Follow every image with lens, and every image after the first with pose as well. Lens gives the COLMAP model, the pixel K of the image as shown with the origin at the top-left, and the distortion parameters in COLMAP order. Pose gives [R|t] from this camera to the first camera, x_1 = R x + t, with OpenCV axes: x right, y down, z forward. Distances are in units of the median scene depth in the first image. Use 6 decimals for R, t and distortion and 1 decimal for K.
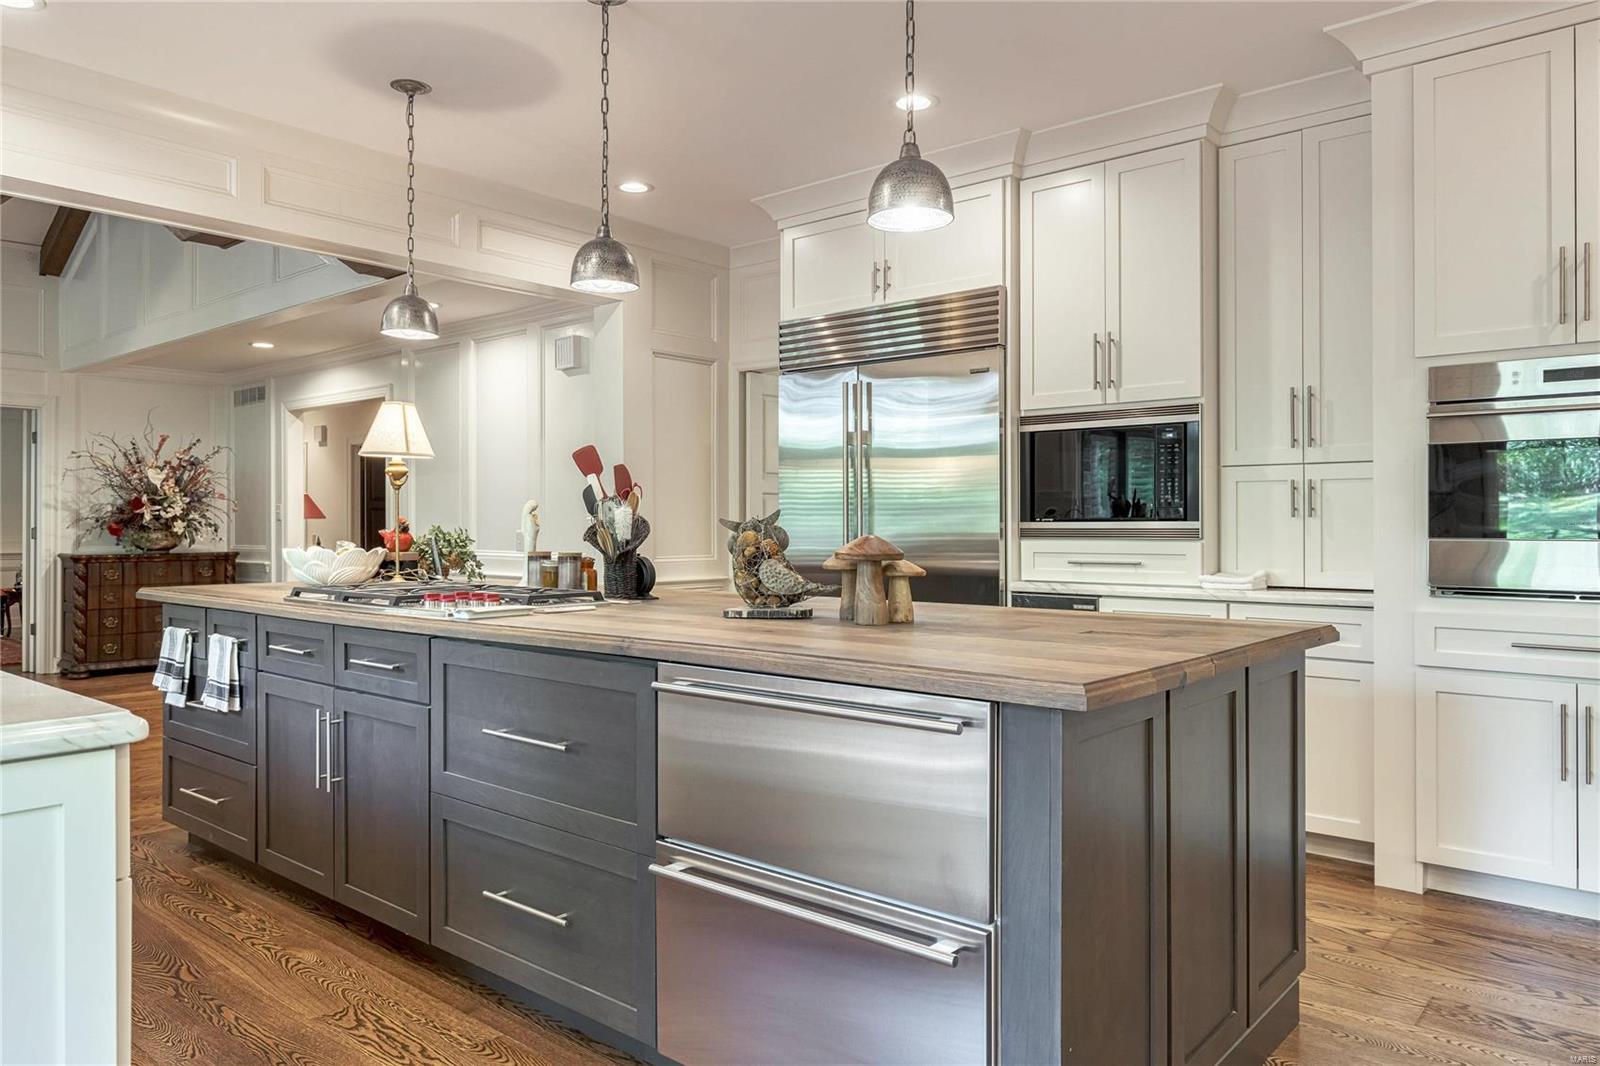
lens RADIAL K [[1117.3, 0, 813.0], [0, 1117.3, 517.0], [0, 0, 1]] dist [-0.003344, 0.007468]
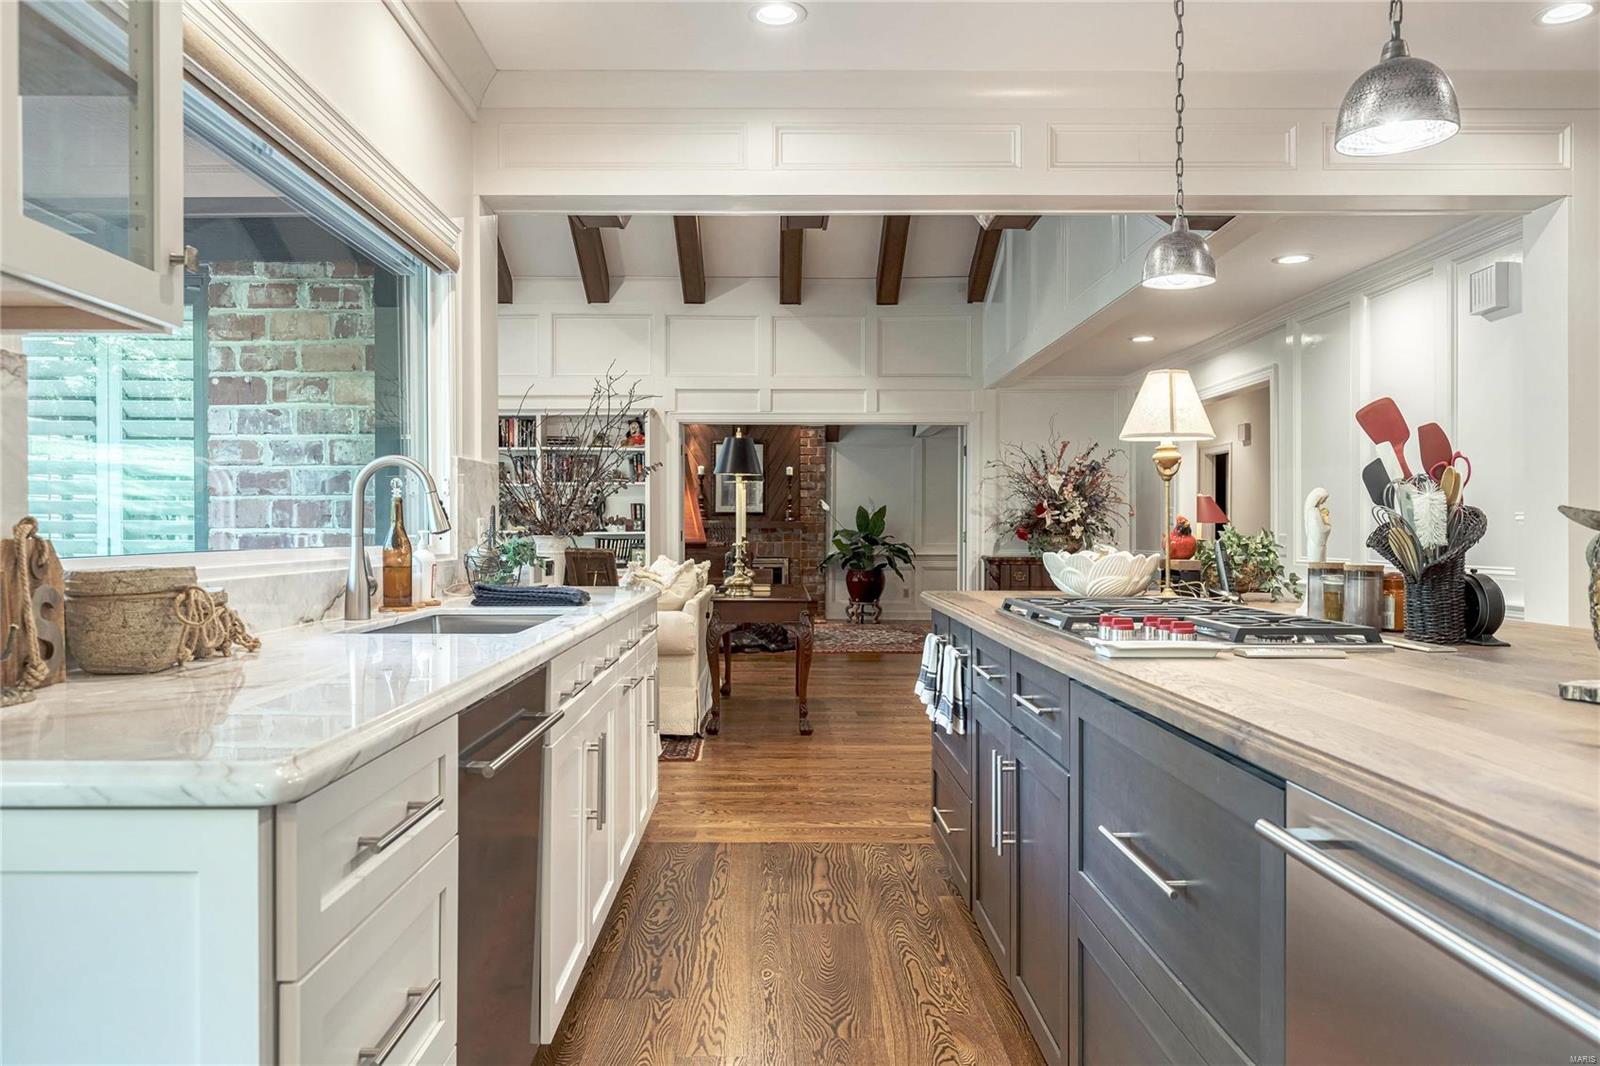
lens RADIAL K [[1117.3, 0, 764.2], [0, 1117.3, 537.4], [0, 0, 1]] dist [-0.003344, 0.007468]
pose [[0.639876, 0.005087, -0.768462, 0.053619], [0.003755, 0.999945, 0.009745, 0.006712], [0.768469, -0.009121, 0.639822, 0.260073]]
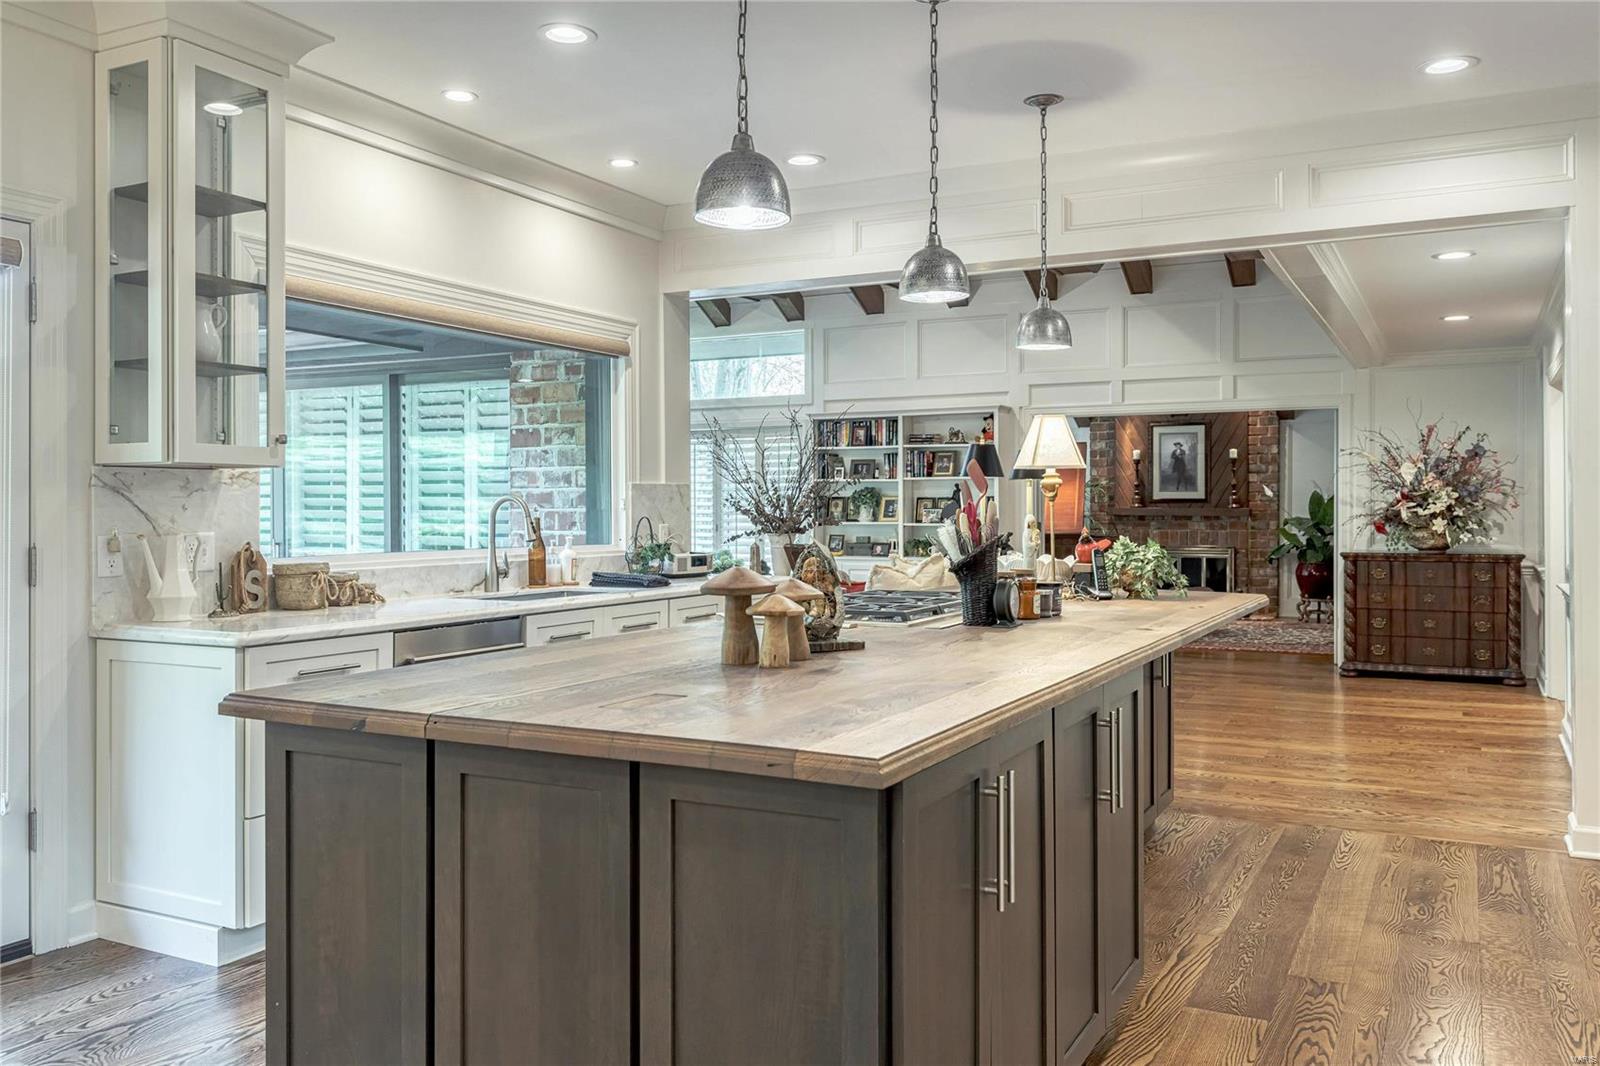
lens RADIAL K [[1310.8, 0, 800.2], [0, 1310.8, 507.9], [0, 0, 1]] dist [0.004841, 0.001655]
pose [[0.208000, -0.000044, -0.978129, 0.710570], [0.008070, 0.999966, 0.001671, -0.021321], [0.978095, -0.008241, 0.207994, 0.511856]]
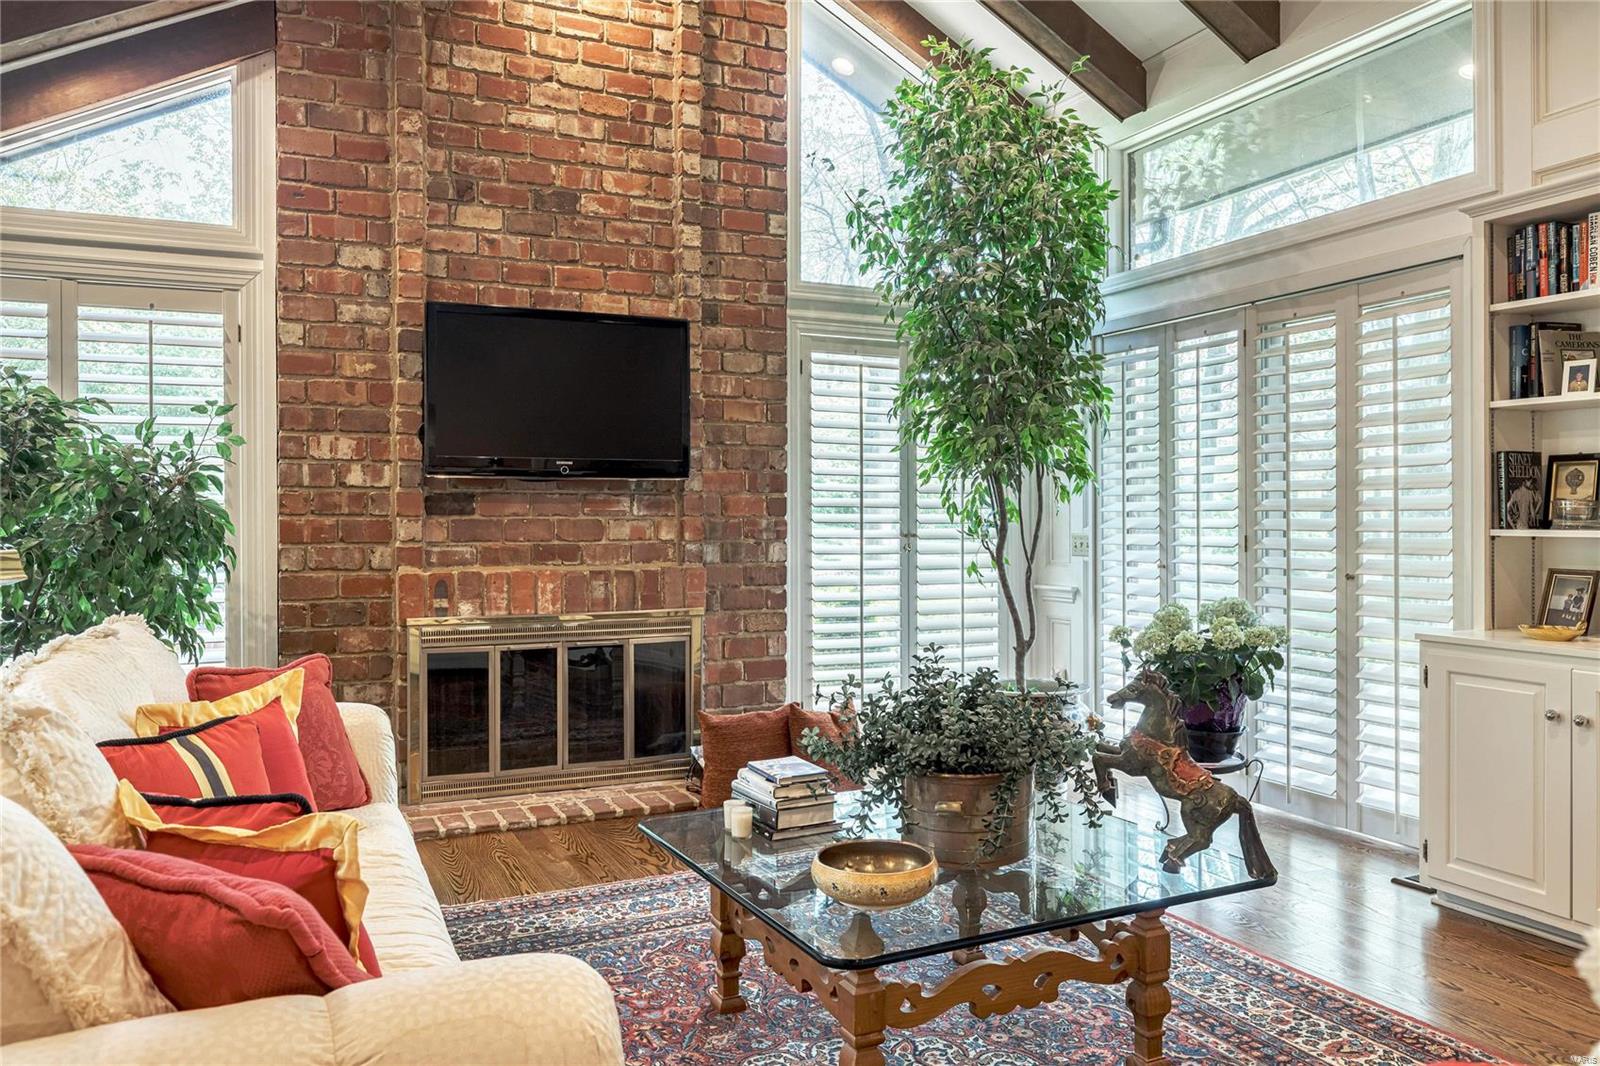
lens RADIAL K [[1127.8, 0, 844.4], [0, 1127.8, 521.4], [0, 0, 1]] dist [-0.003147, 0.006507]
pose [[-0.414708, 0.003703, -0.909947, -1.005772], [0.010276, 0.999947, -0.000614, 0.002087], [0.909896, -0.009605, -0.414724, 1.009897]]
